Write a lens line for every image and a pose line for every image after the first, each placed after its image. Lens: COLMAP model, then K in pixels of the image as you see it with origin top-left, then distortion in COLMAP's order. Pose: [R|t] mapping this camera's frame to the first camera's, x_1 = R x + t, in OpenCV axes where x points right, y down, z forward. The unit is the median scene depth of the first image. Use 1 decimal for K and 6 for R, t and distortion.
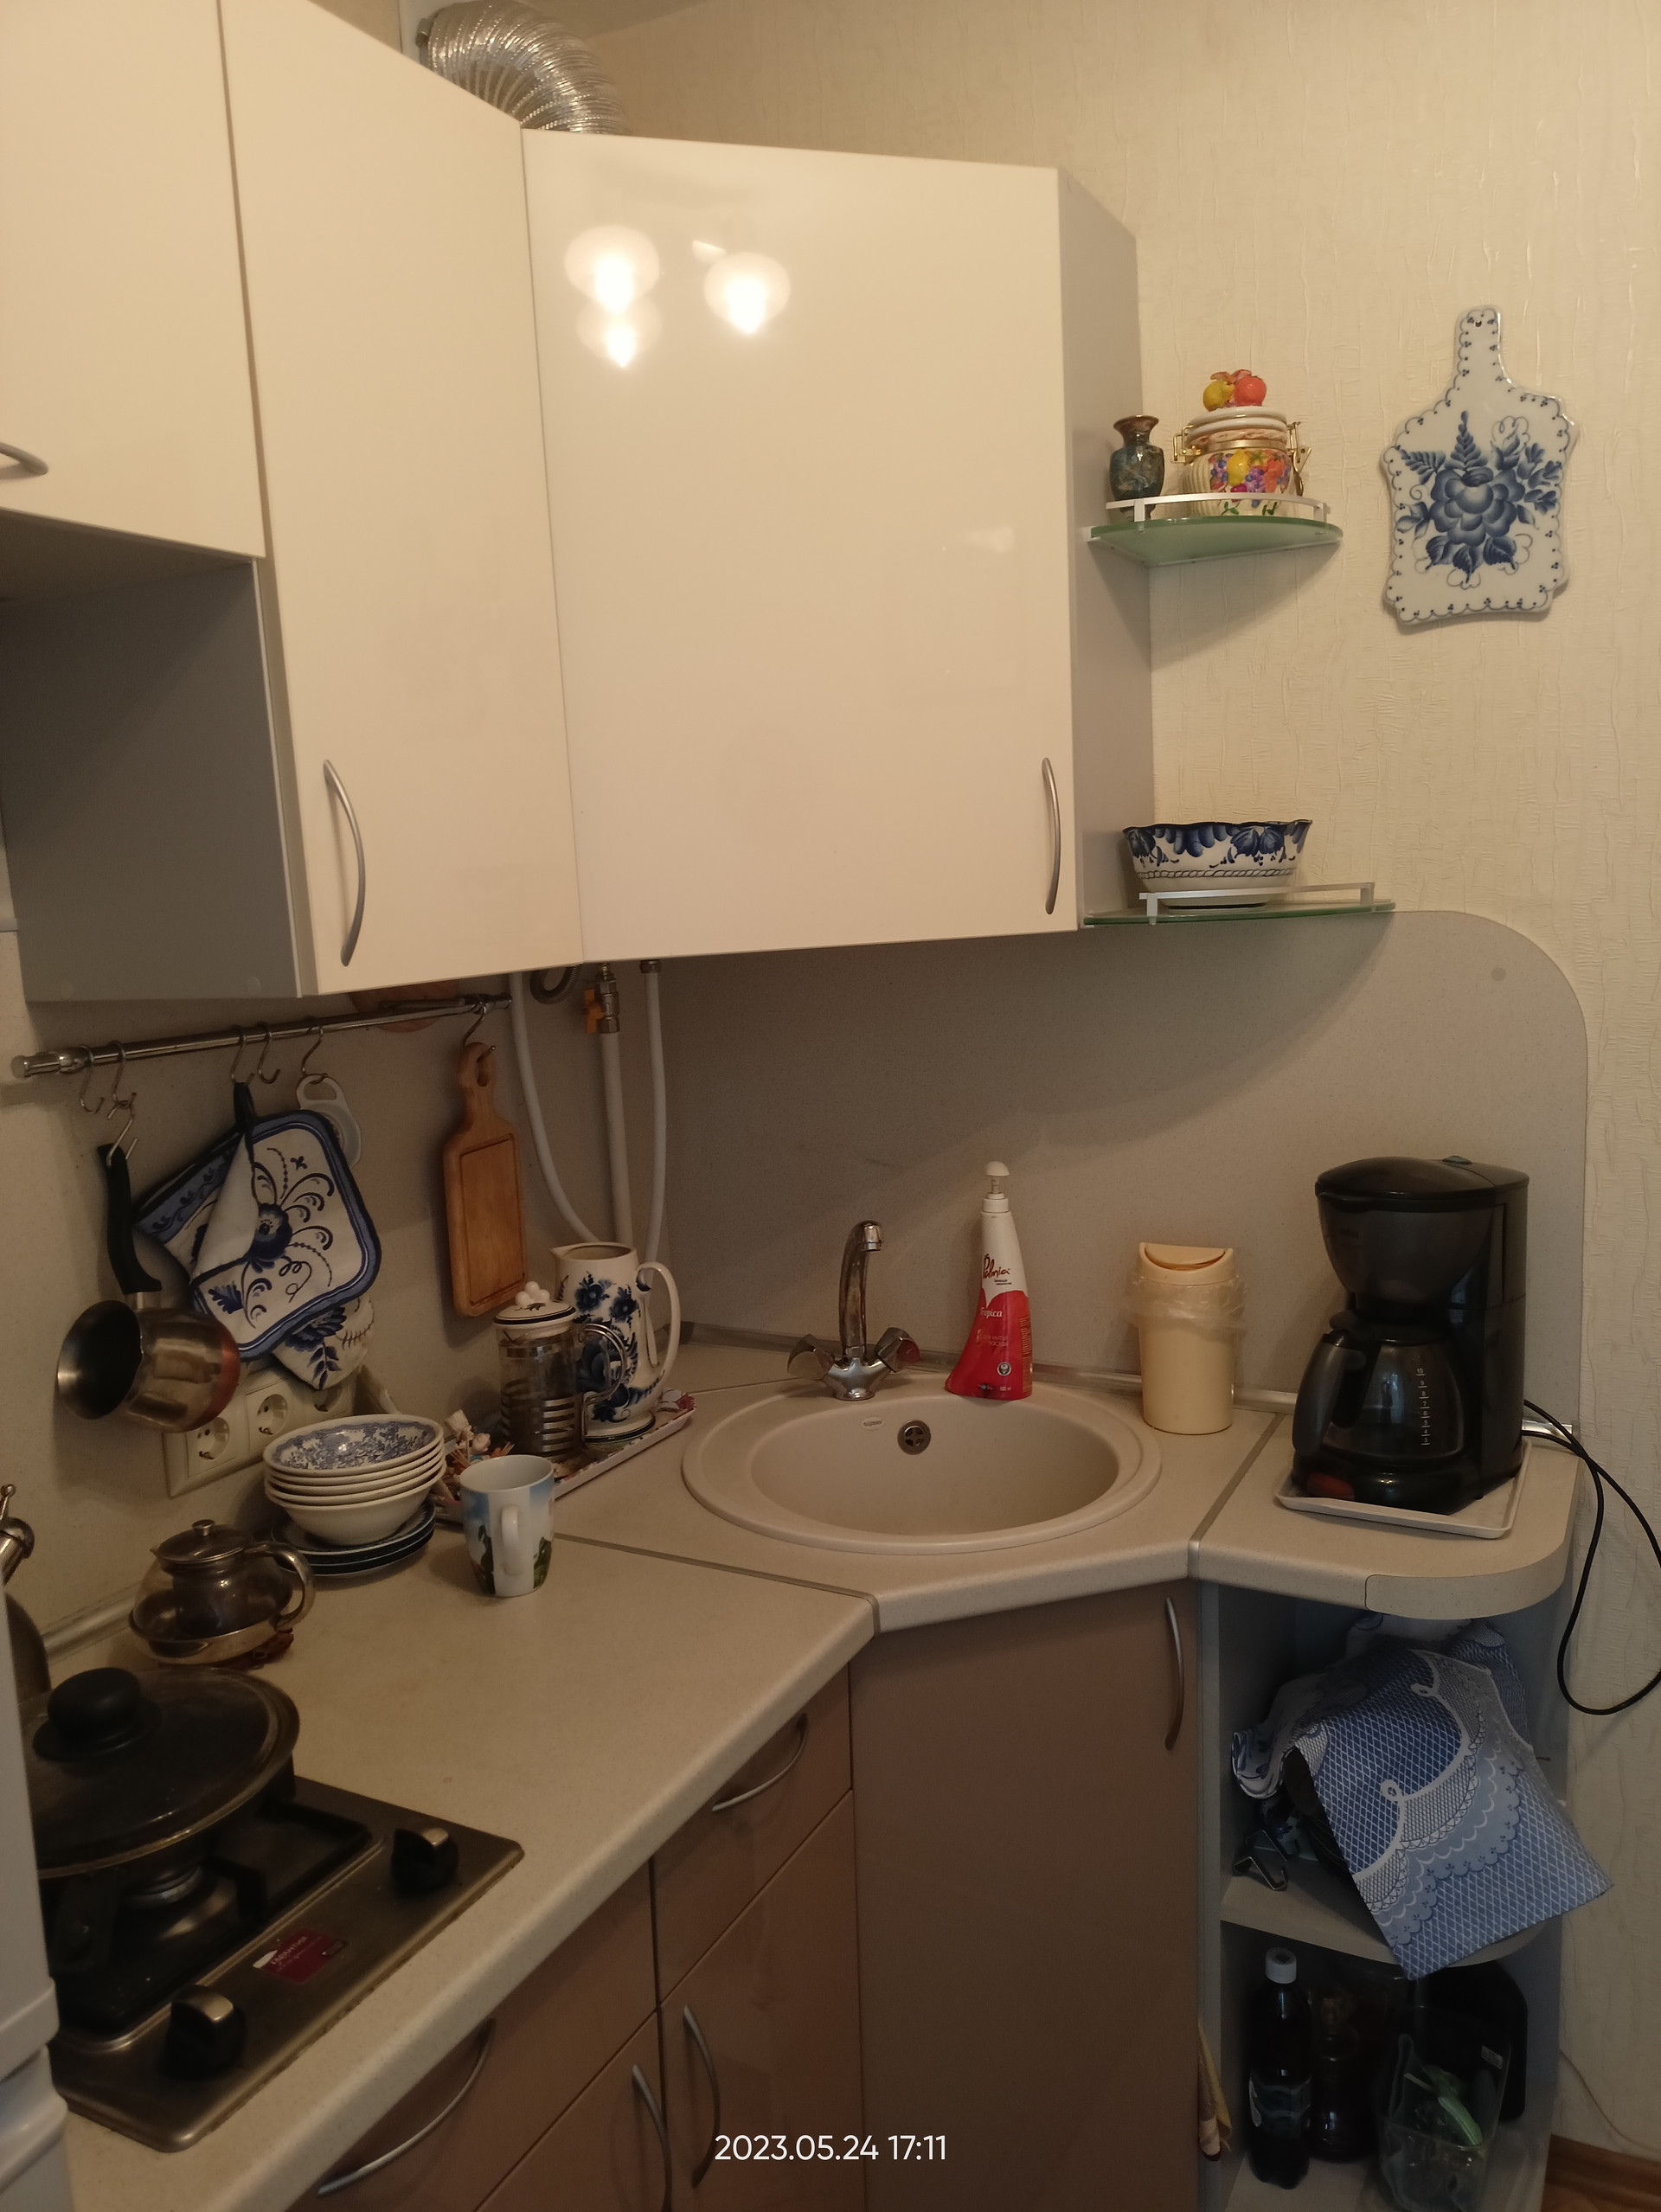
lens RADIAL K [[1618.0, 0, 822.1], [0, 1618.0, 1103.9], [0, 0, 1]] dist [0.086694, -0.150786]
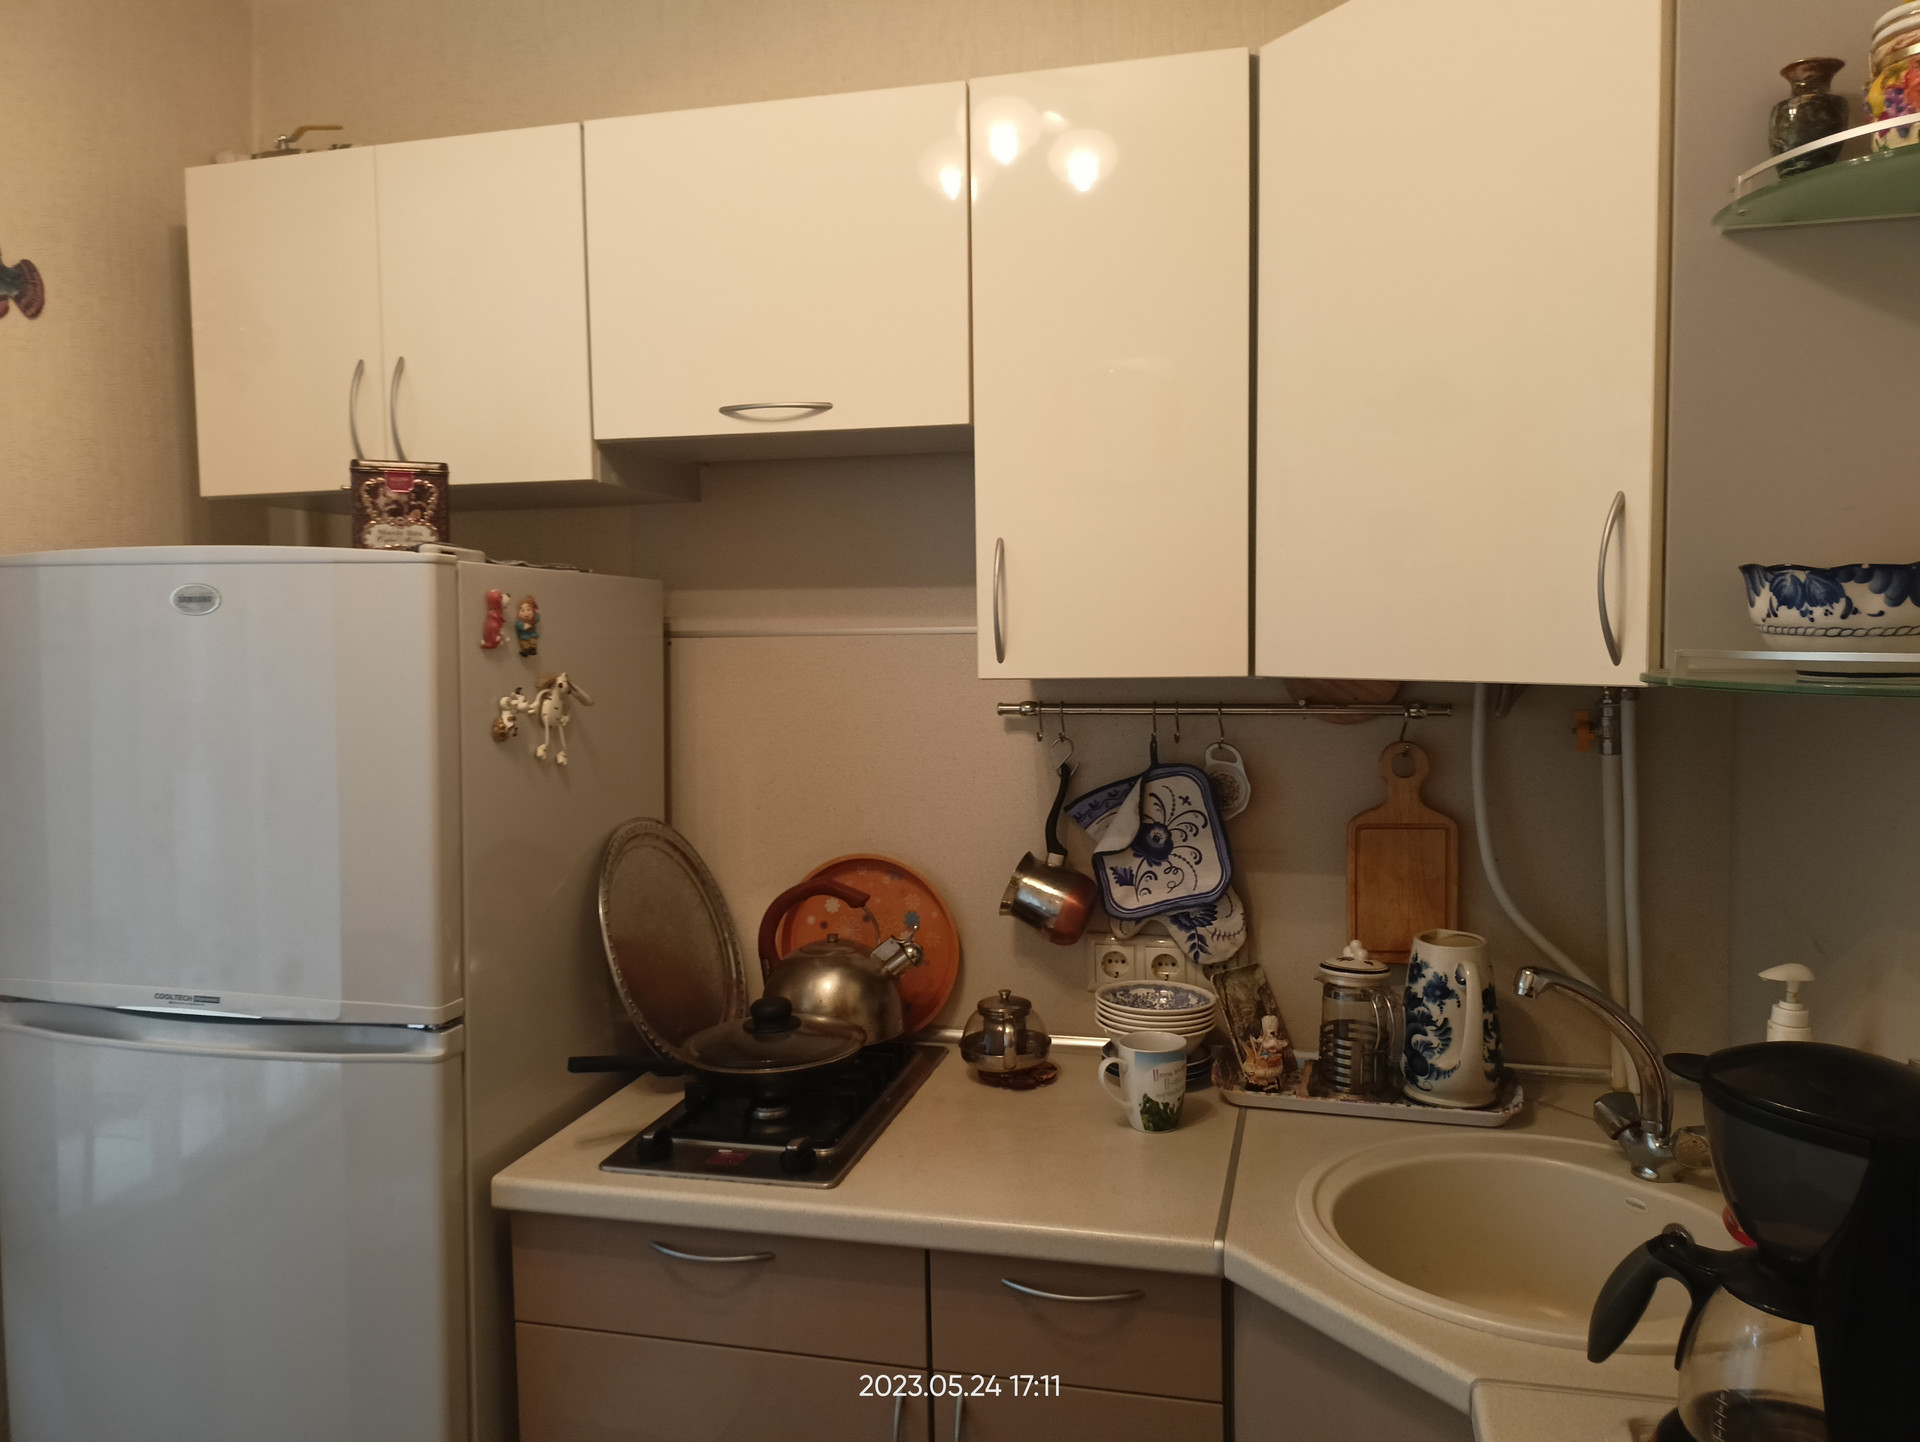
lens RADIAL K [[1432.4, 0, 965.5], [0, 1432.4, 729.2], [0, 0, 1]] dist [0.072607, -0.106562]
pose [[0.238432, 0.112487, -0.964623, 0.842263], [-0.134443, 0.987529, 0.081927, -0.102783], [0.961808, 0.110153, 0.250582, 0.480216]]
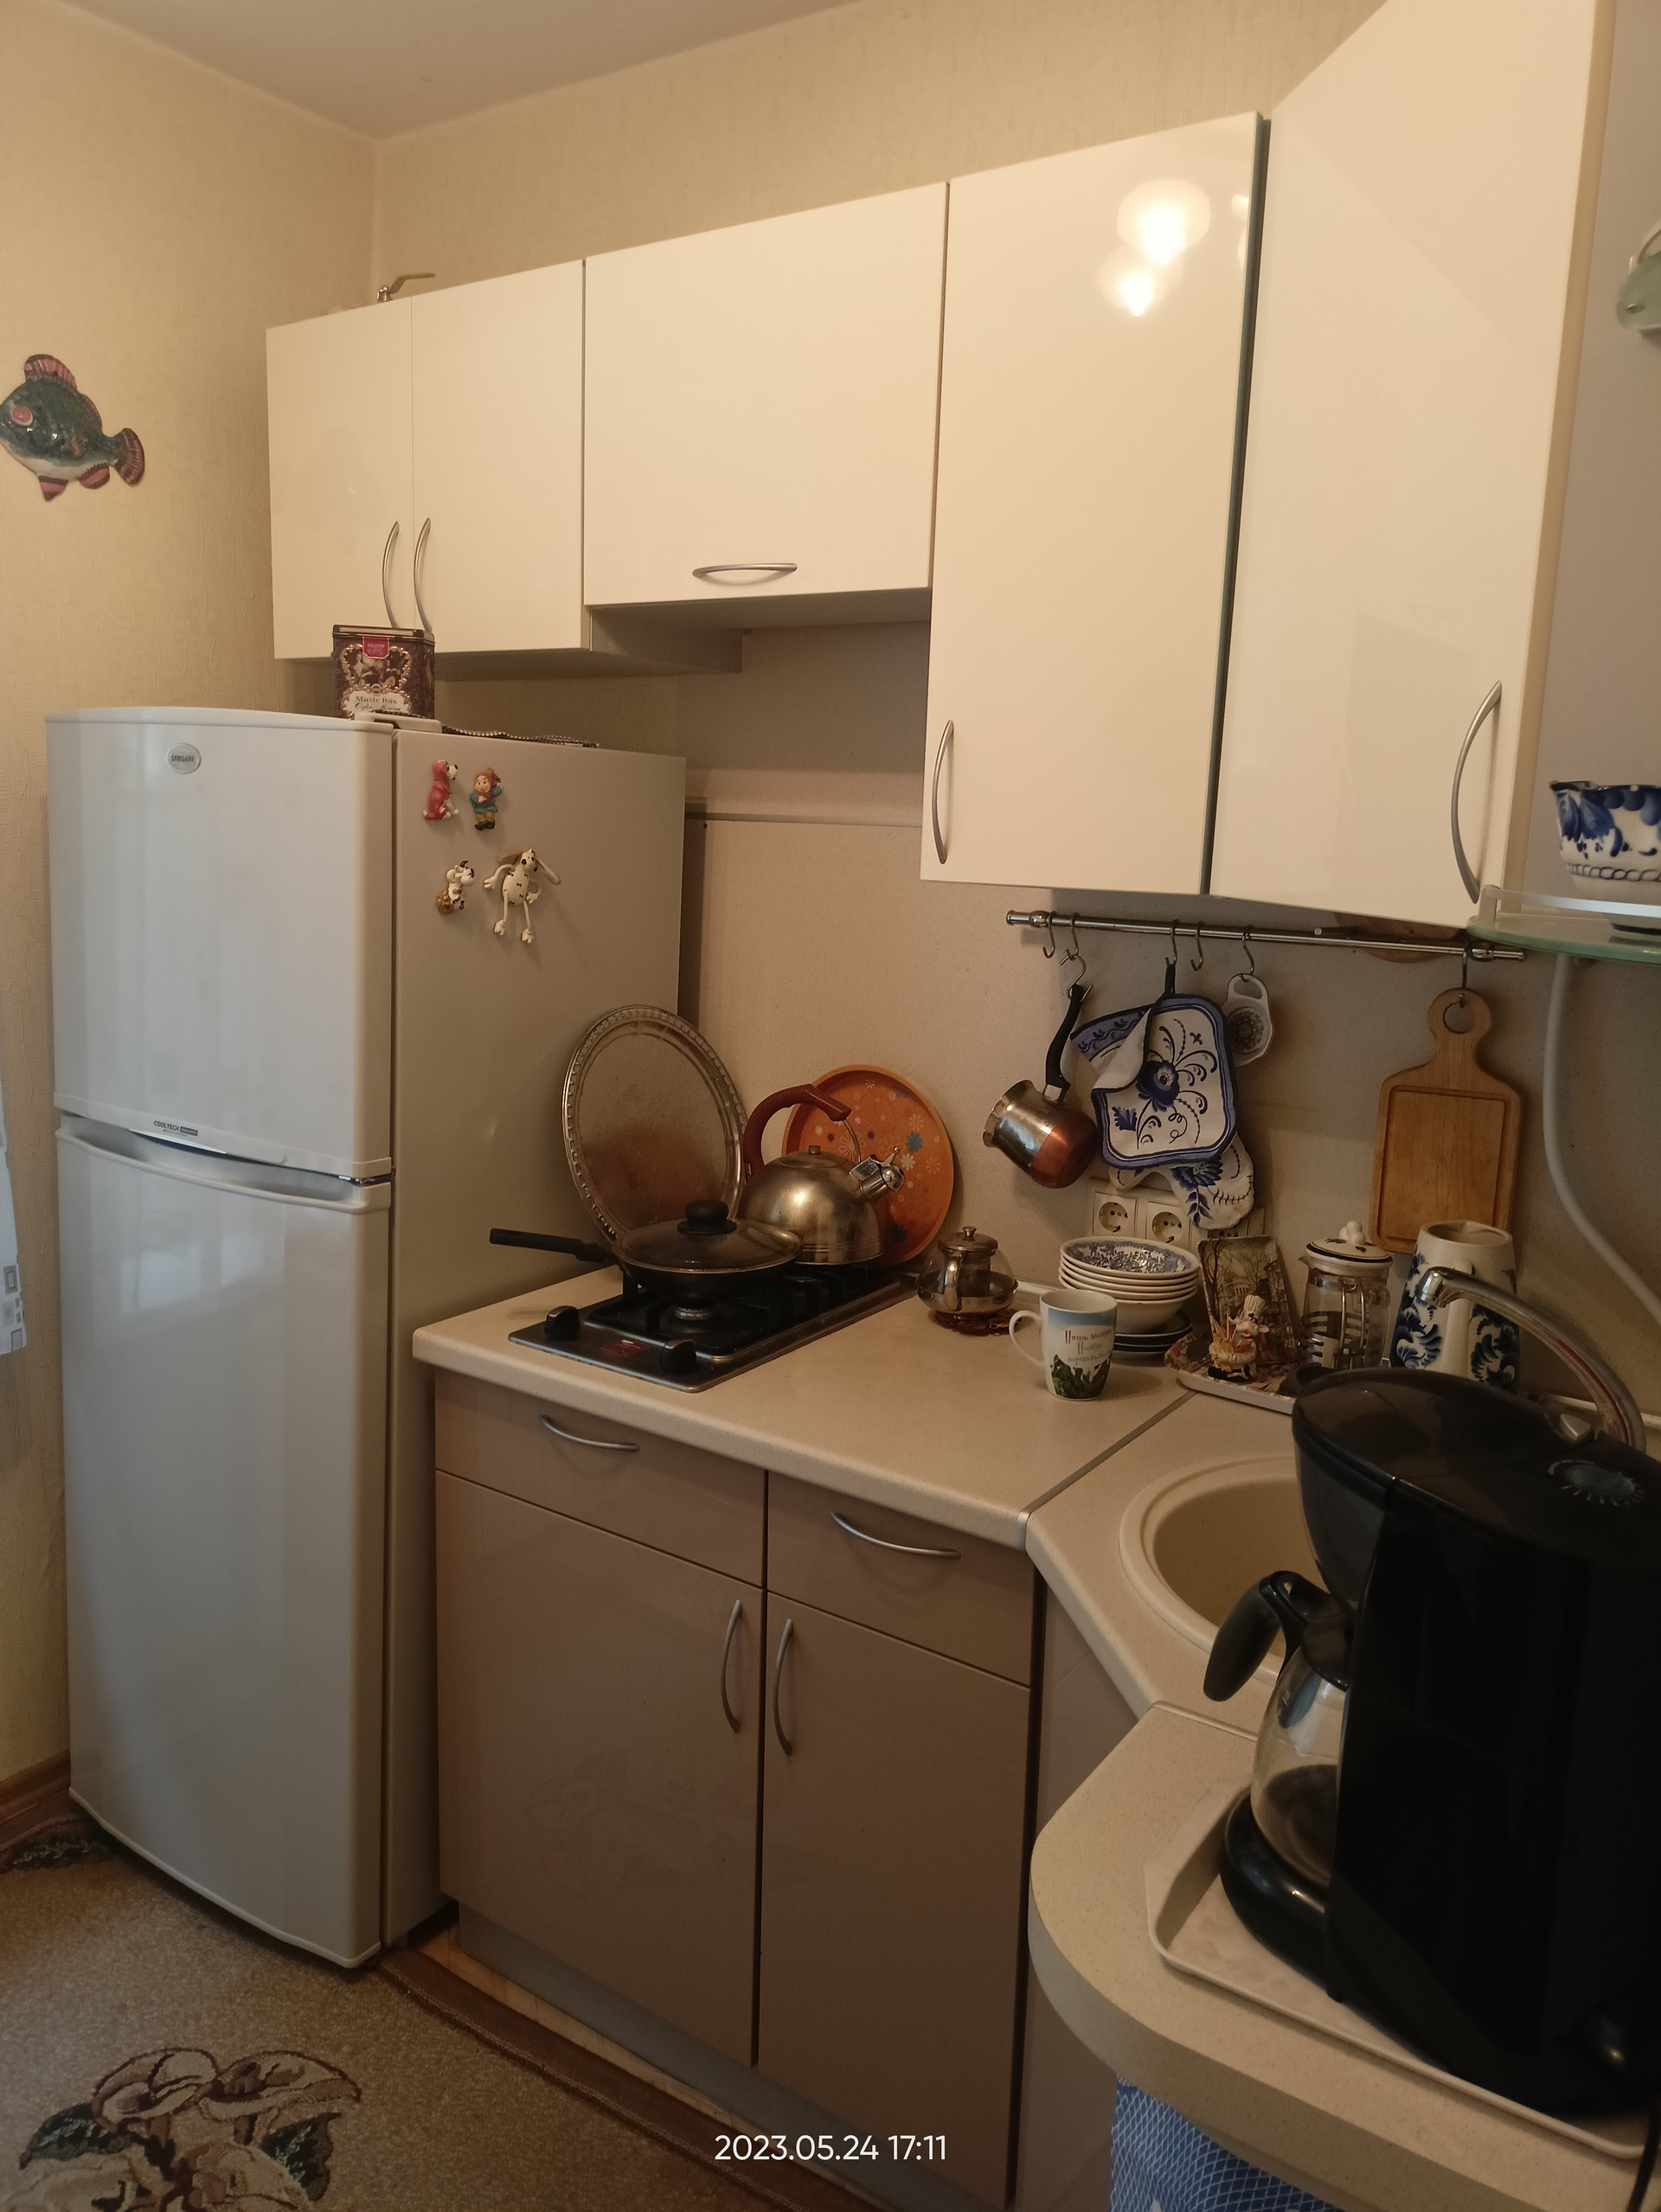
lens RADIAL K [[1618.0, 0, 822.1], [0, 1618.0, 1103.9], [0, 0, 1]] dist [0.086694, -0.150786]
pose [[-0.120021, 0.219481, -0.968206, 0.908007], [-0.166202, 0.957050, 0.237555, -0.159989], [0.978760, 0.189429, -0.078388, 0.816731]]
